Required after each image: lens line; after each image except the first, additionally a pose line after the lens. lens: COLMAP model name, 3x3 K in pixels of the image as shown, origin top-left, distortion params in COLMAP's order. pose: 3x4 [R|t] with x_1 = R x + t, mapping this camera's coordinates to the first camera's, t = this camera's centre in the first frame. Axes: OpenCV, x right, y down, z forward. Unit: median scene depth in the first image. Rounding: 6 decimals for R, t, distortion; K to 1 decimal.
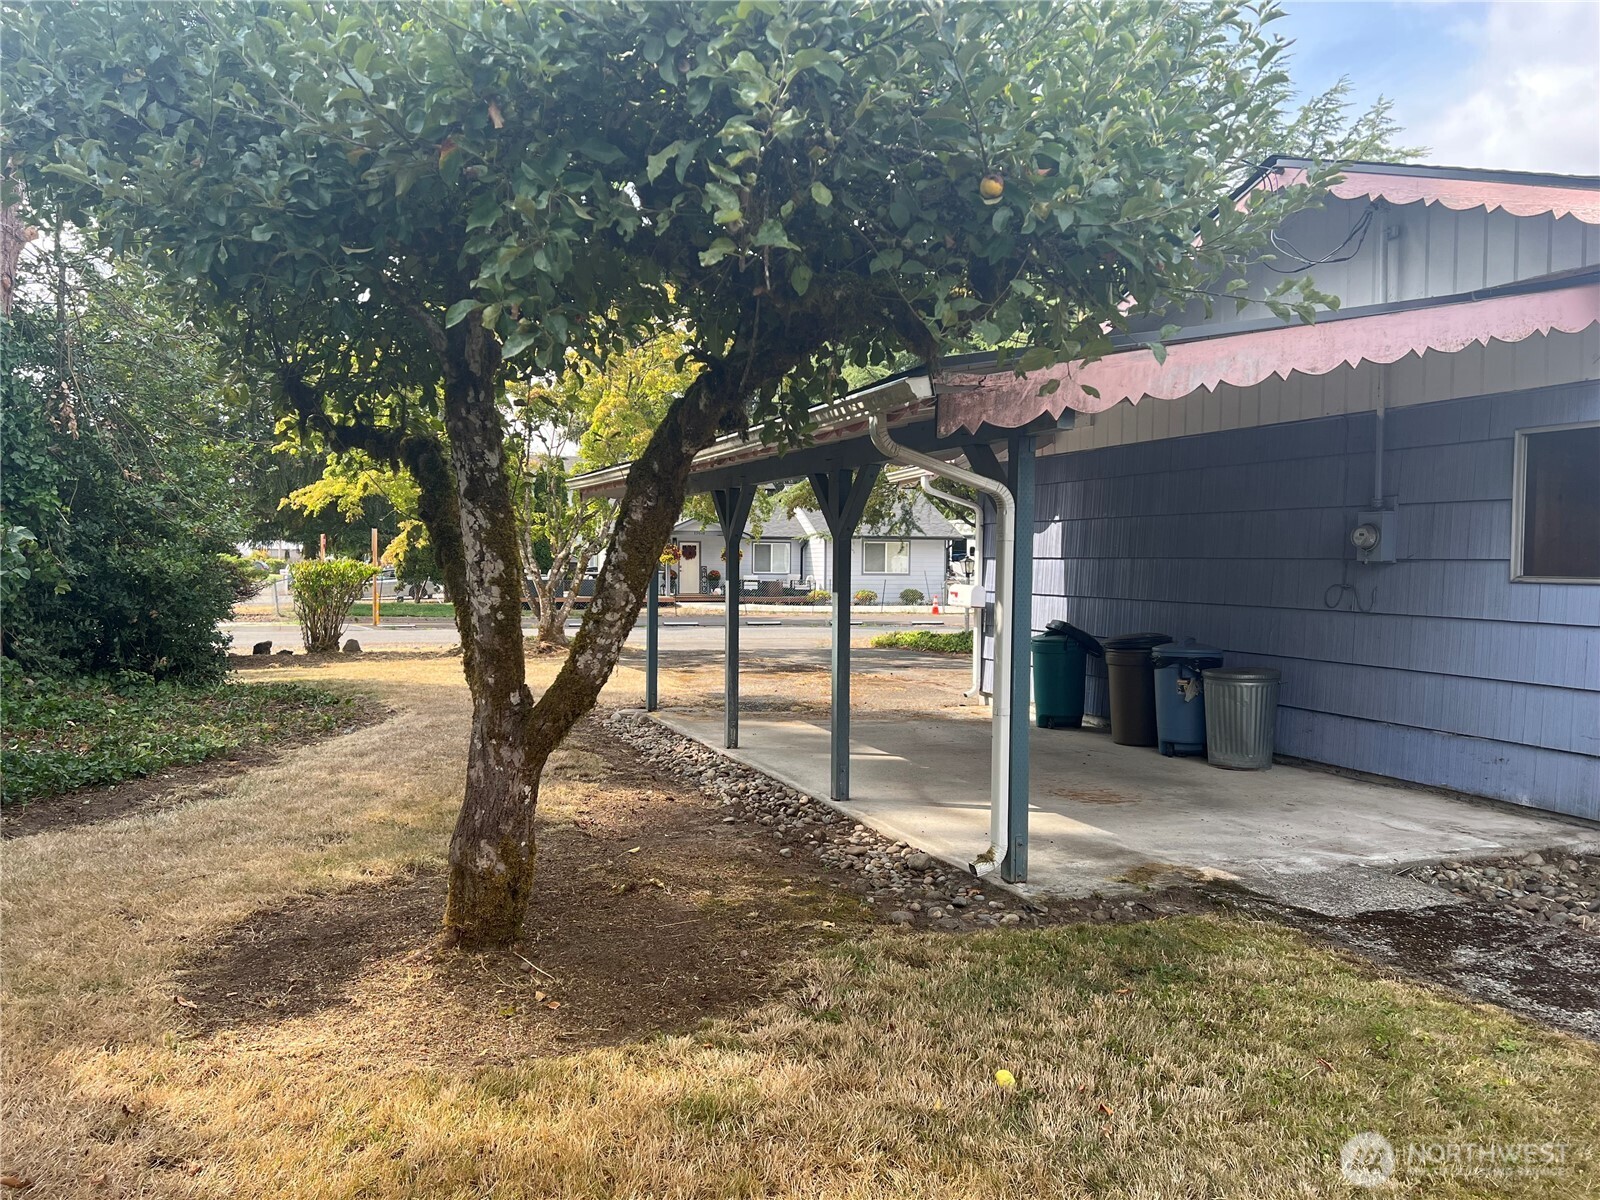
lens RADIAL K [[1191.2, 0, 795.3], [0, 1191.2, 595.3], [0, 0, 1]] dist [0.011034, -0.022579]
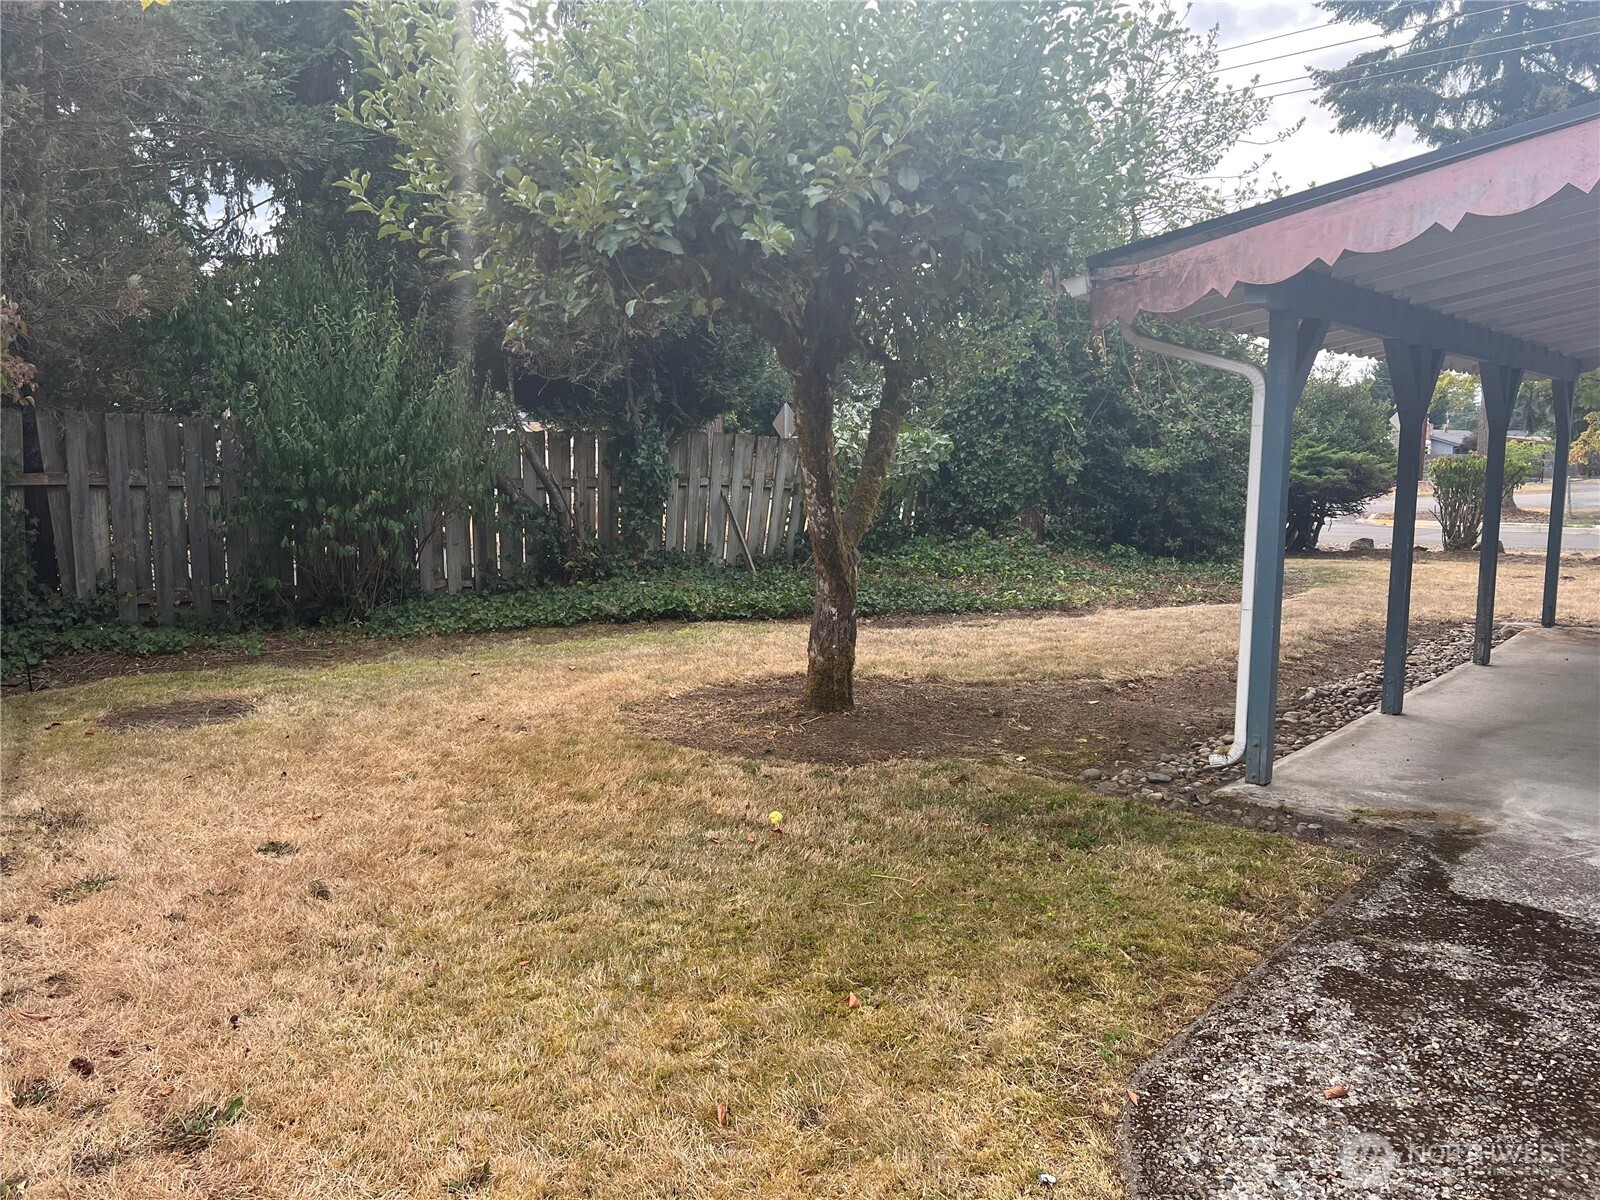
lens RADIAL K [[1191.2, 0, 790.3], [0, 1191.2, 605.6], [0, 0, 1]] dist [0.011034, -0.022579]
pose [[0.469391, 0.101899, -0.877091, 1.002242], [-0.025599, 0.994472, 0.101837, 0.011150], [0.882619, -0.025348, 0.469405, 0.261471]]
